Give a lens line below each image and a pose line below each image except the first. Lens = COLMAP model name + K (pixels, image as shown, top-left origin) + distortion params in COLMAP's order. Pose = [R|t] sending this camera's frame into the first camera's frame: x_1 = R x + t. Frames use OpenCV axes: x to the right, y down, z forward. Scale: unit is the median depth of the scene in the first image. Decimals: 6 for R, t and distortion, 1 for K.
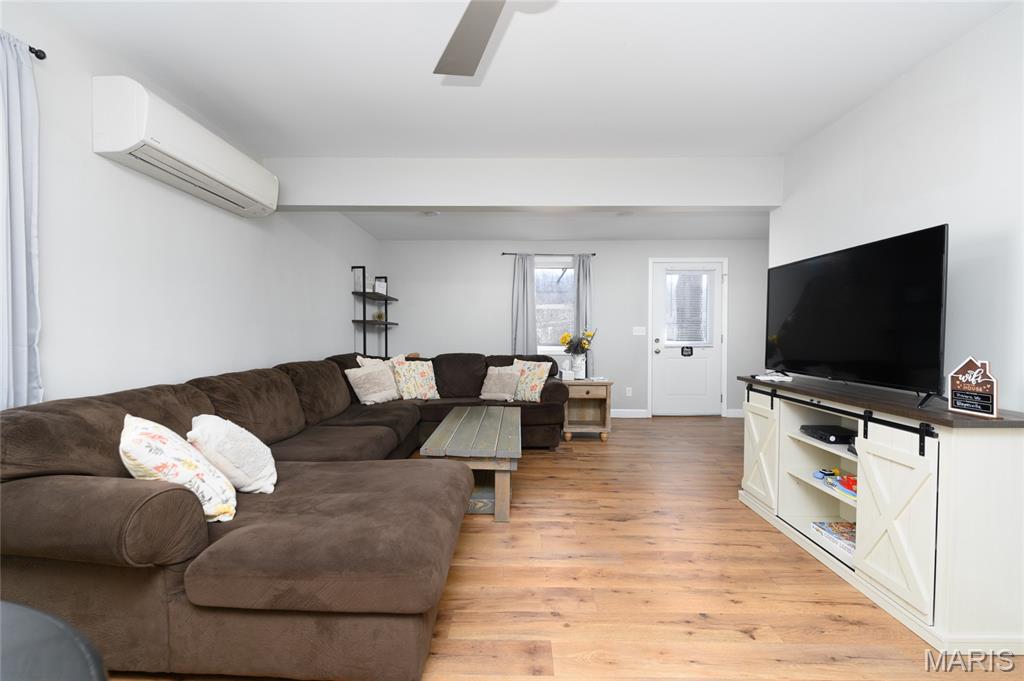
lens RADIAL K [[419.6, 0, 513.7], [0, 419.6, 341.6], [0, 0, 1]] dist [-0.000594, -0.002091]
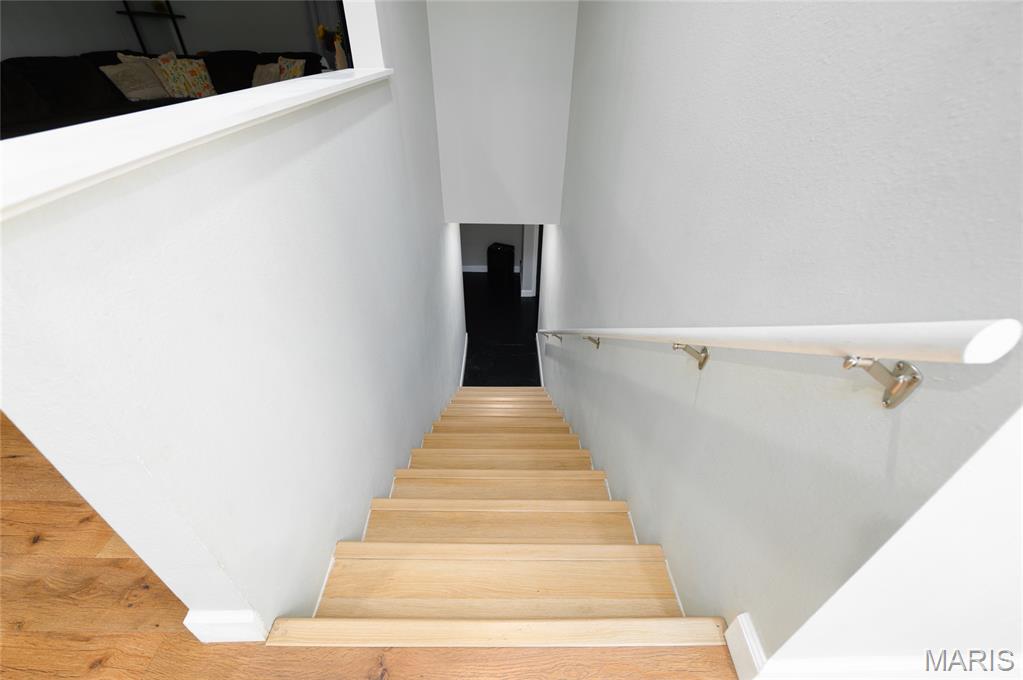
lens RADIAL K [[419.2, 0, 514.7], [0, 419.2, 335.7], [0, 0, 1]] dist [-0.000594, -0.002091]
pose [[0.999658, -0.012241, 0.023090, 0.765051], [-0.003071, 0.822369, 0.568946, 0.023974], [-0.025953, -0.568823, 0.822050, -0.406777]]
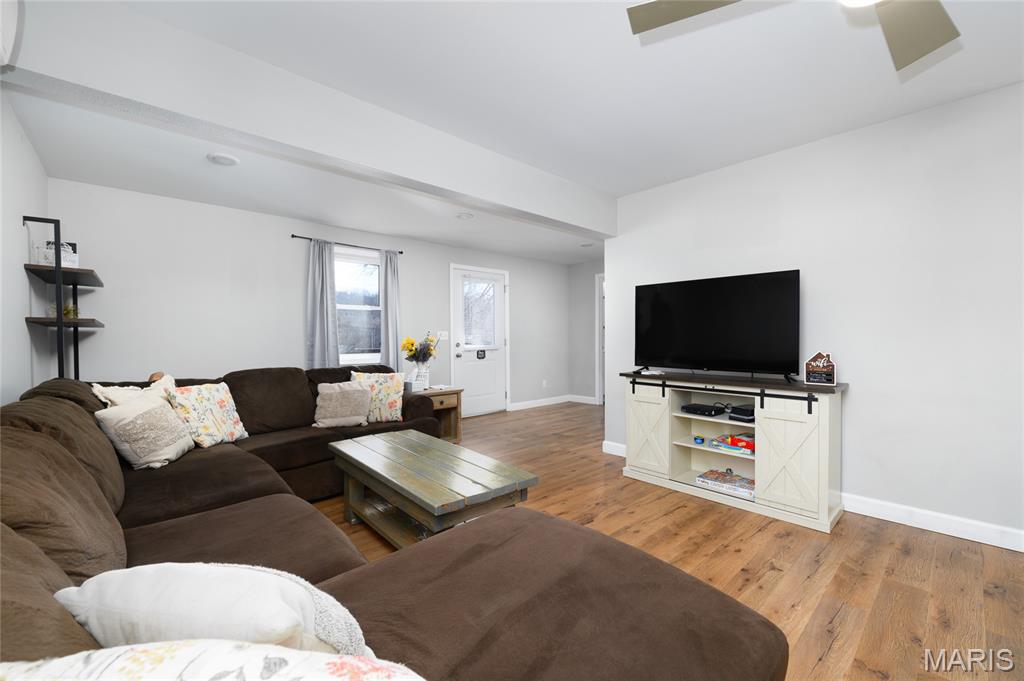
lens RADIAL K [[419.6, 0, 514.6], [0, 419.6, 337.6], [0, 0, 1]] dist [-0.000594, -0.002091]
pose [[0.728901, -0.008303, 0.684568, -0.424590], [0.020730, 0.999736, -0.009947, -0.011438], [-0.684305, 0.021441, 0.728881, 0.272300]]
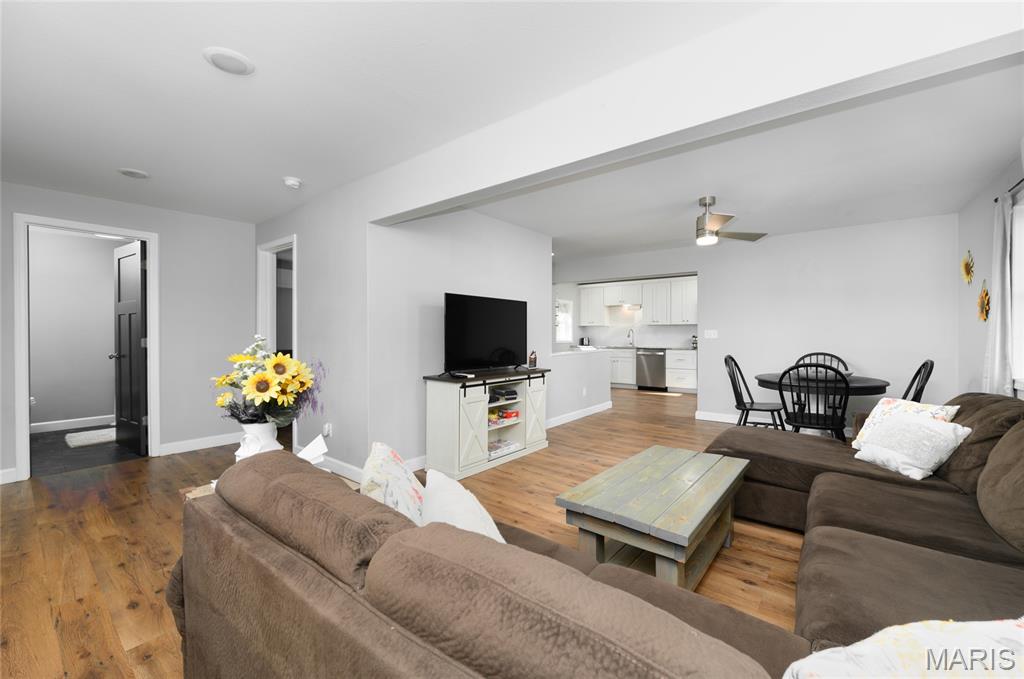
lens RADIAL K [[419.6, 0, 514.0], [0, 419.6, 343.6], [0, 0, 1]] dist [-0.000594, -0.002091]
pose [[-0.793699, -0.021283, 0.607938, -0.269420], [0.005225, 0.999112, 0.041798, -0.058000], [-0.608288, 0.036352, -0.792884, 1.532288]]
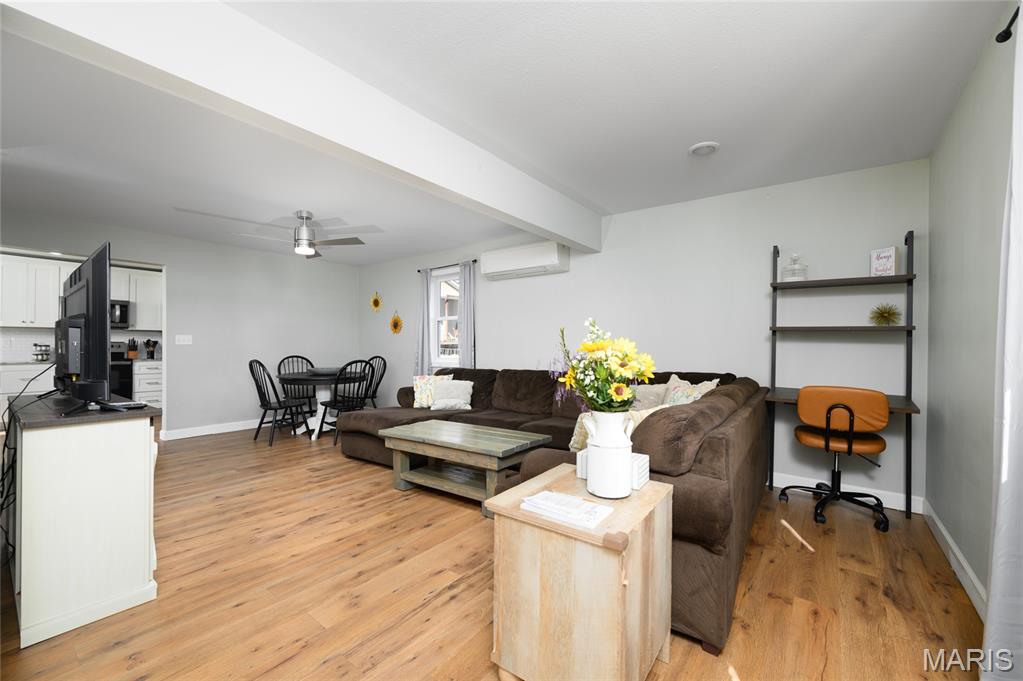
lens RADIAL K [[416.9, 0, 510.5], [0, 416.9, 348.4], [0, 0, 1]] dist [0.002107, -0.001564]
pose [[-0.604306, 0.003738, -0.796743, 0.606762], [-0.014756, 0.999765, 0.015883, -0.033859], [0.796615, 0.021355, -0.604109, 1.536970]]
